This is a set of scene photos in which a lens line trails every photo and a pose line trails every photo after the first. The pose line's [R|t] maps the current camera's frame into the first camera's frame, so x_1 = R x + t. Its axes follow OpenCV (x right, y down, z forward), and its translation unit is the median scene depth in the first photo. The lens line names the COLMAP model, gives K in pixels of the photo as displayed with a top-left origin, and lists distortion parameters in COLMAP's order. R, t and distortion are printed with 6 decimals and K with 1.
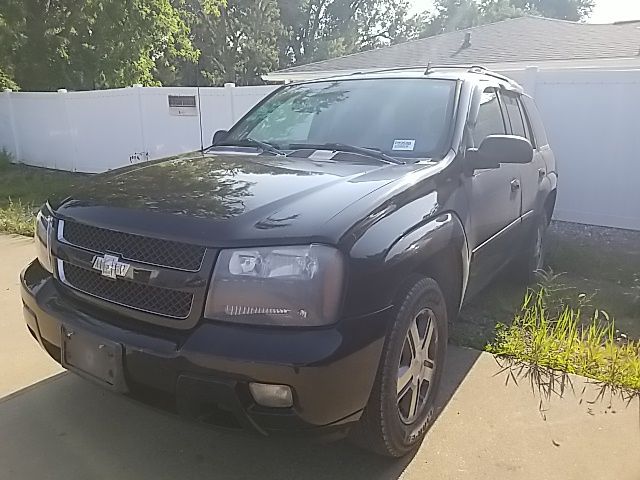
lens RADIAL K [[508.1, 0, 320.2], [0, 508.1, 235.9], [0, 0, 1]] dist [0.014123, -0.032717]
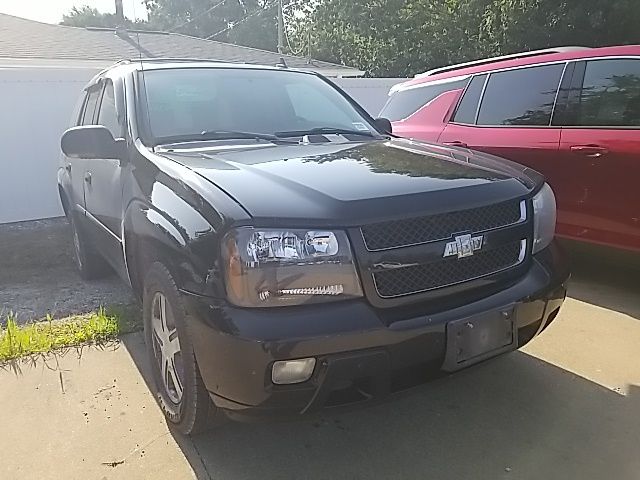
lens RADIAL K [[489.8, 0, 320.0], [0, 489.8, 240.0], [0, 0, 1]] dist [0.010627, -0.014139]
pose [[0.438791, -0.237366, 0.866672, -0.259149], [0.228455, 0.962258, 0.147879, -0.030077], [-0.869063, 0.133107, 0.476458, 0.149206]]
